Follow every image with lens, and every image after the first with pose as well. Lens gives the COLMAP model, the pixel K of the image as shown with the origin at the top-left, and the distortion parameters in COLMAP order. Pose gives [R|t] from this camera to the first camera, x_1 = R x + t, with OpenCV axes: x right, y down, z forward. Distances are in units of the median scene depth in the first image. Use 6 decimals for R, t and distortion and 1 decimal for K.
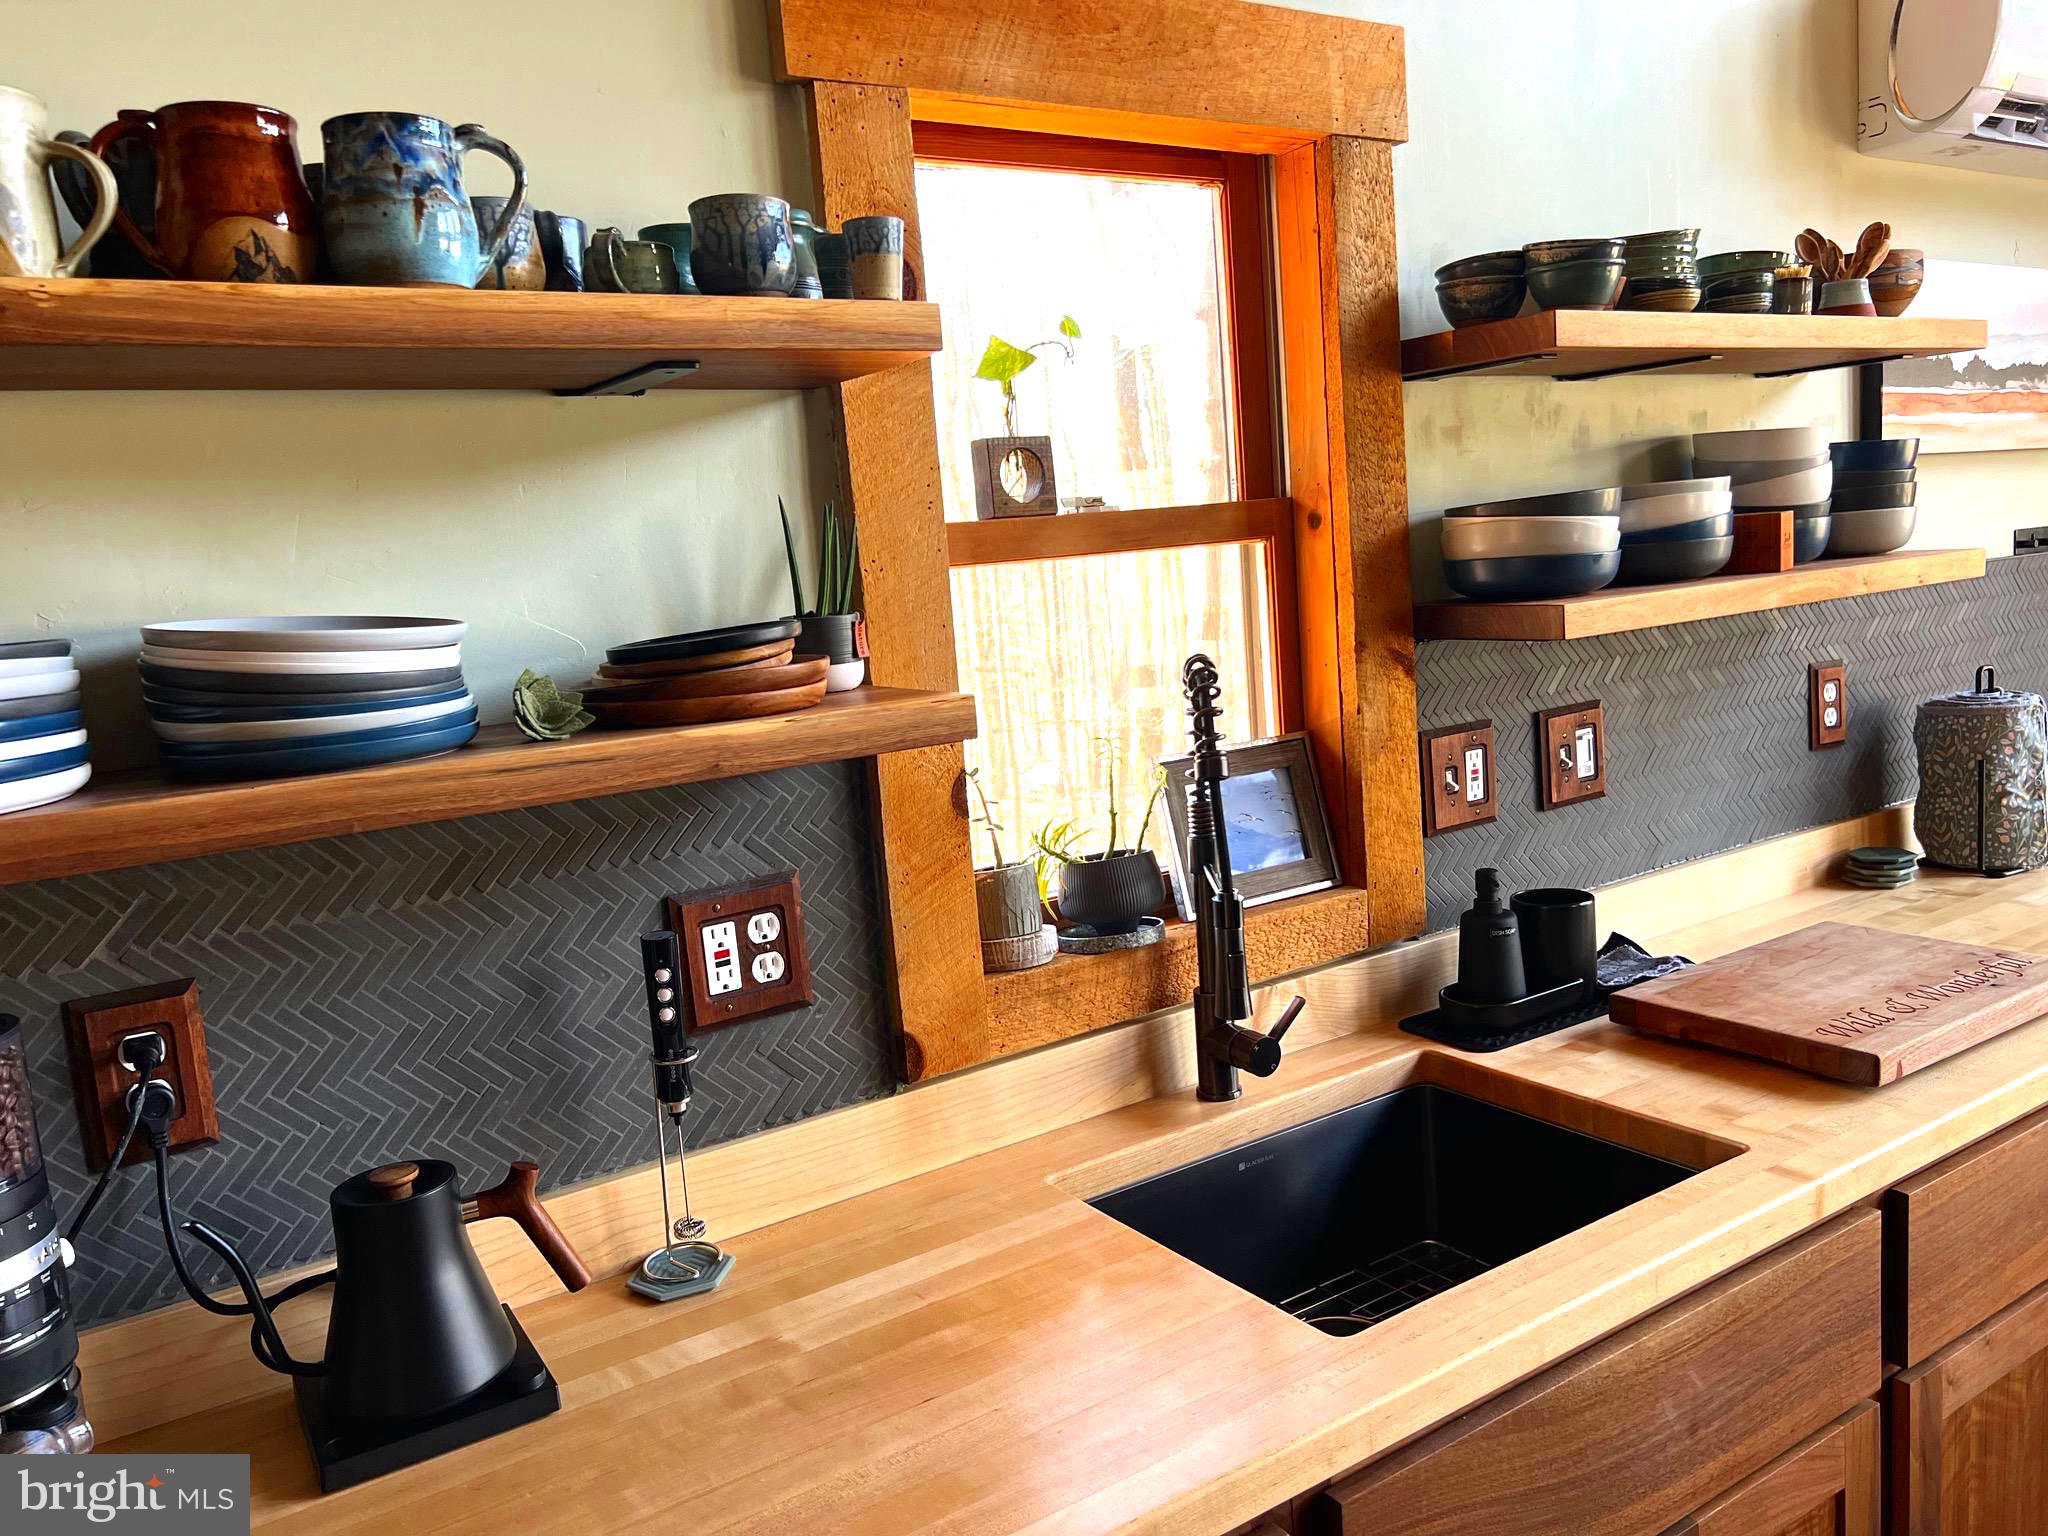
lens RADIAL K [[1540.5, 0, 1029.9], [0, 1540.5, 777.4], [0, 0, 1]] dist [0.042831, -0.044914]
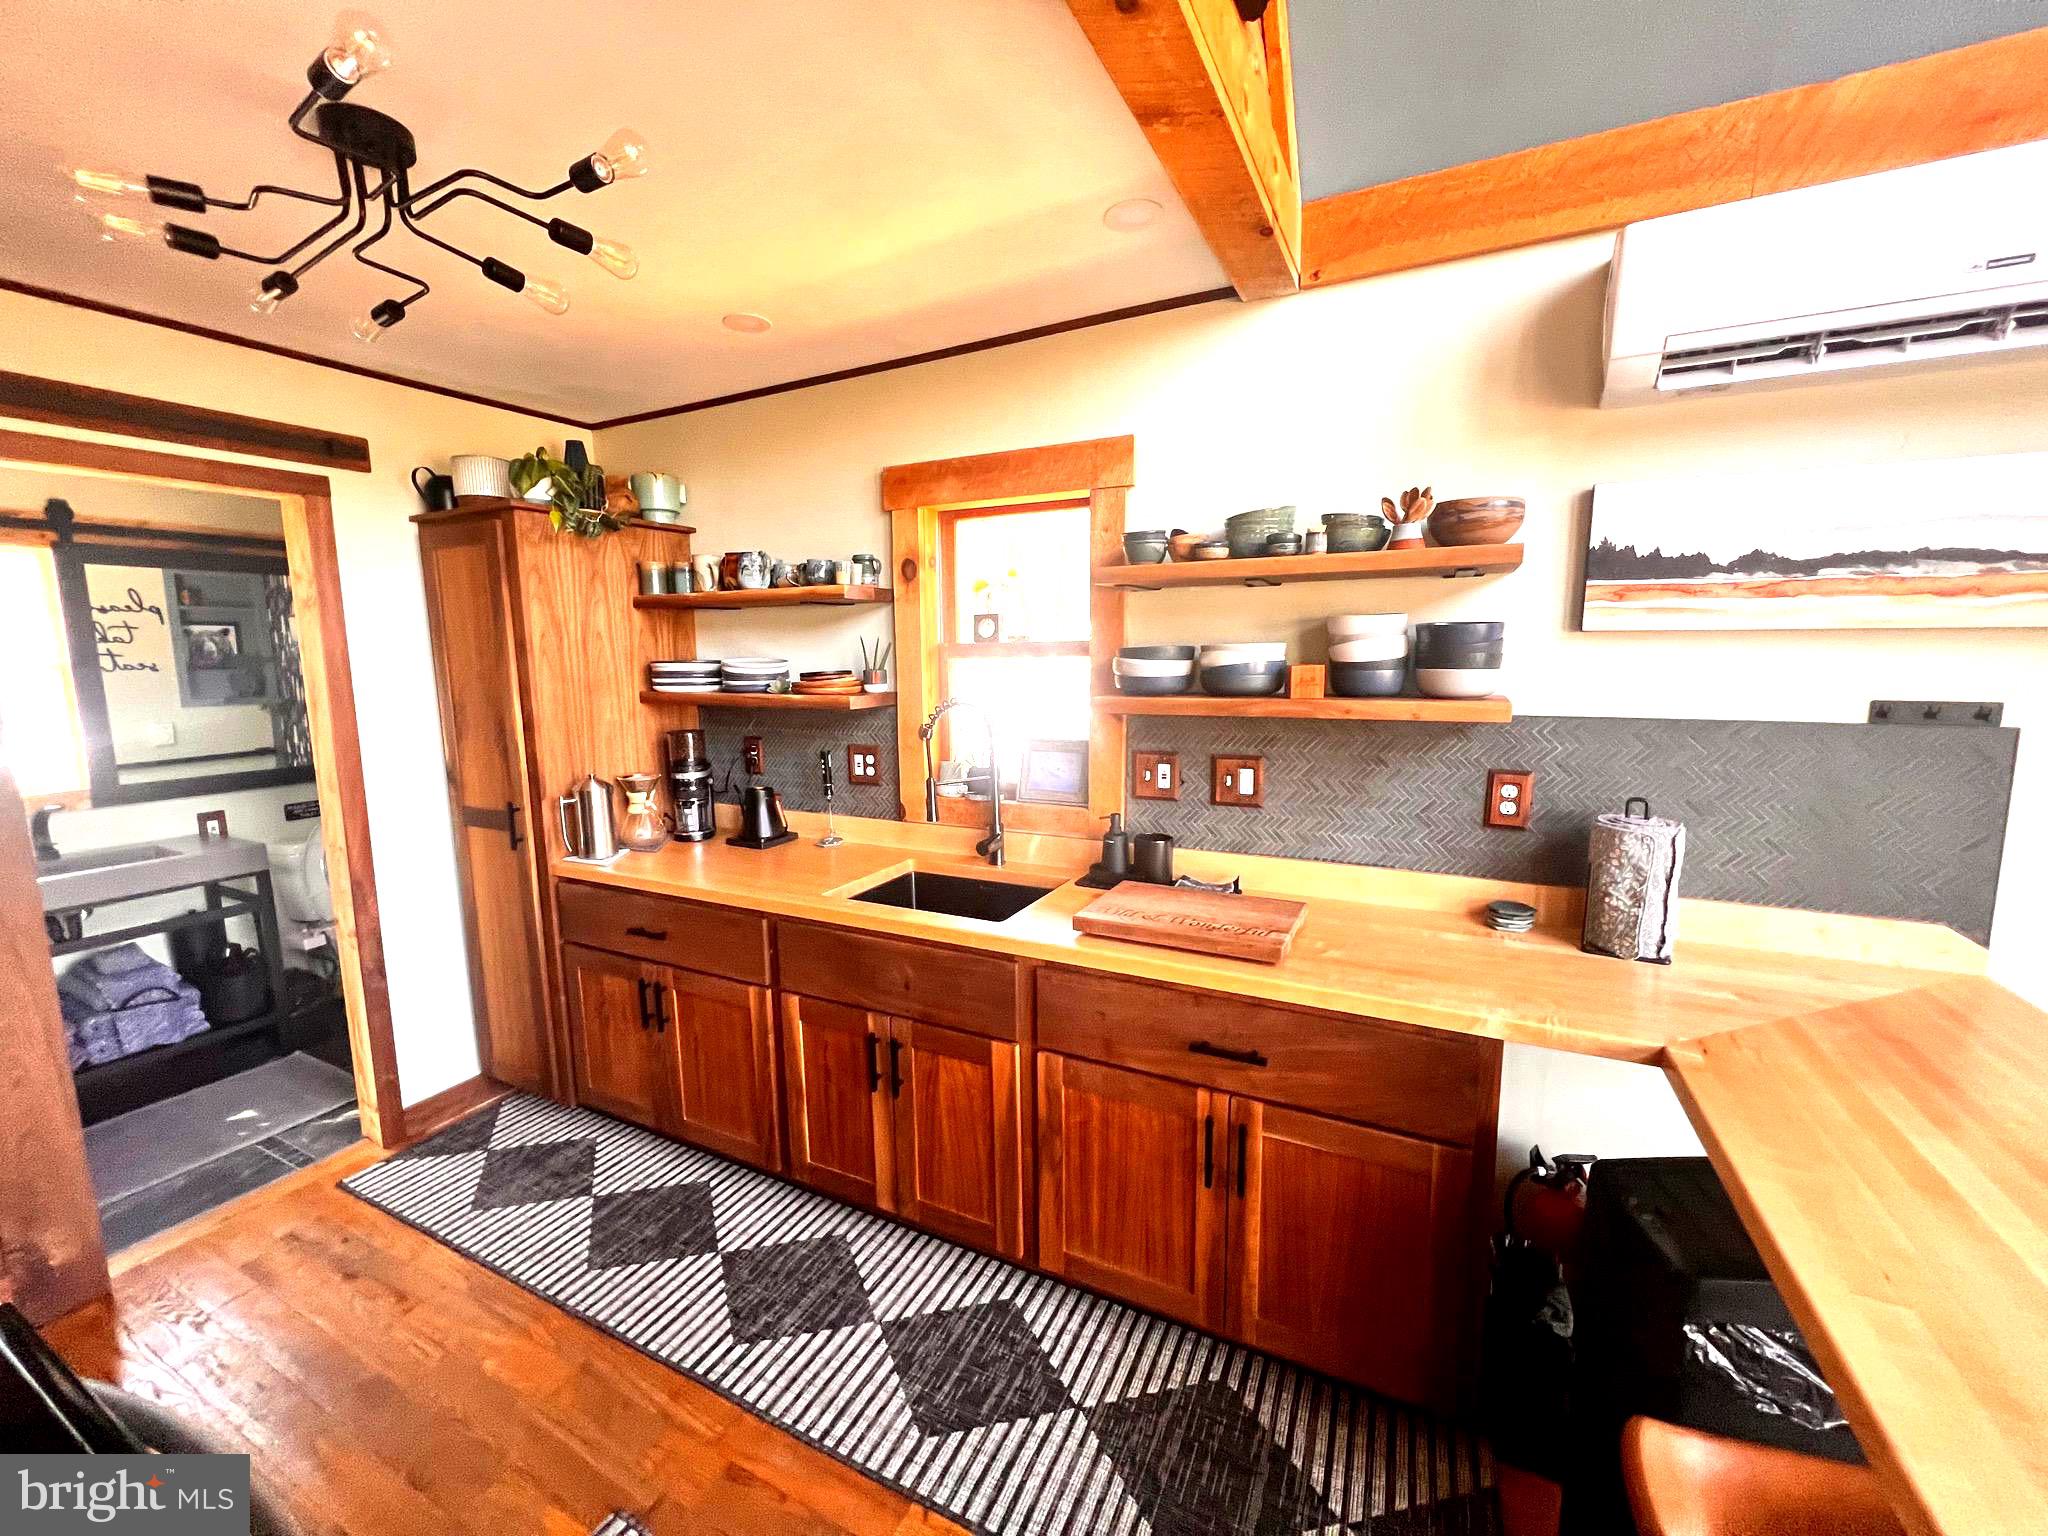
lens RADIAL K [[815.5, 0, 1019.3], [0, 815.5, 765.7], [0, 0, 1]] dist [-0.001194, -0.000288]
pose [[0.498900, 0.191780, -0.845174, 1.061614], [-0.153797, 0.979322, 0.131435, -0.123715], [0.852904, 0.064413, 0.518079, 0.240381]]
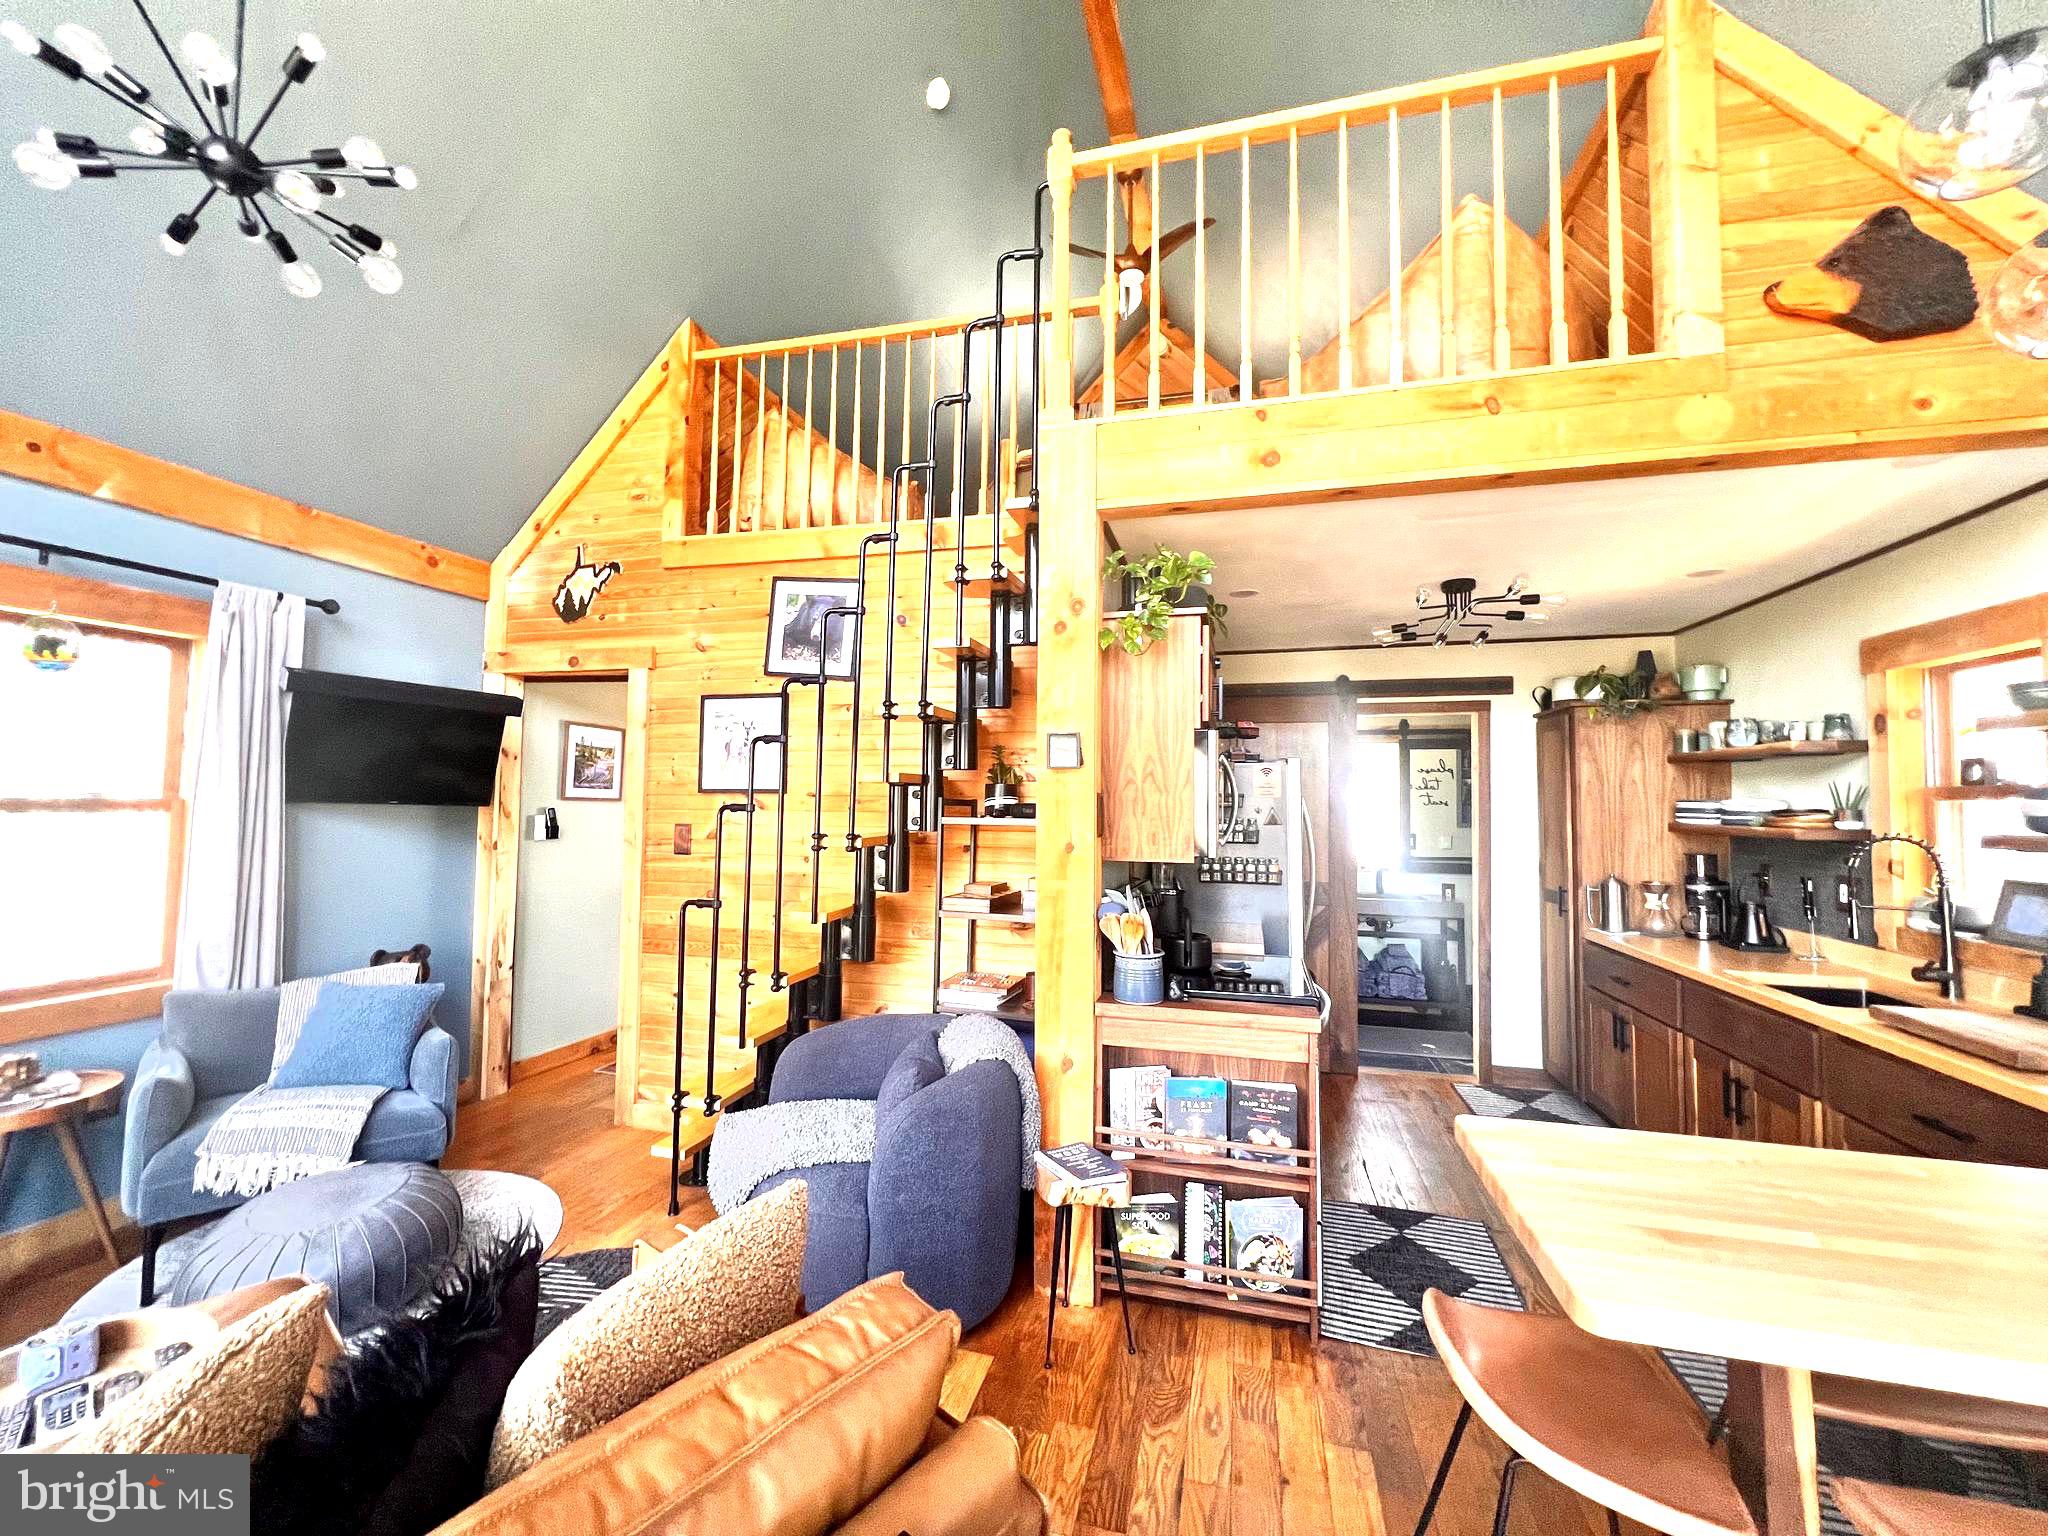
lens RADIAL K [[815.5, 0, 1020.1], [0, 815.5, 766.1], [0, 0, 1]] dist [-0.001194, -0.000288]
pose [[-0.742746, 0.039042, -0.668434, 1.883339], [-0.053066, 0.991726, 0.116891, -0.232229], [0.667468, 0.122292, -0.734528, 0.741466]]
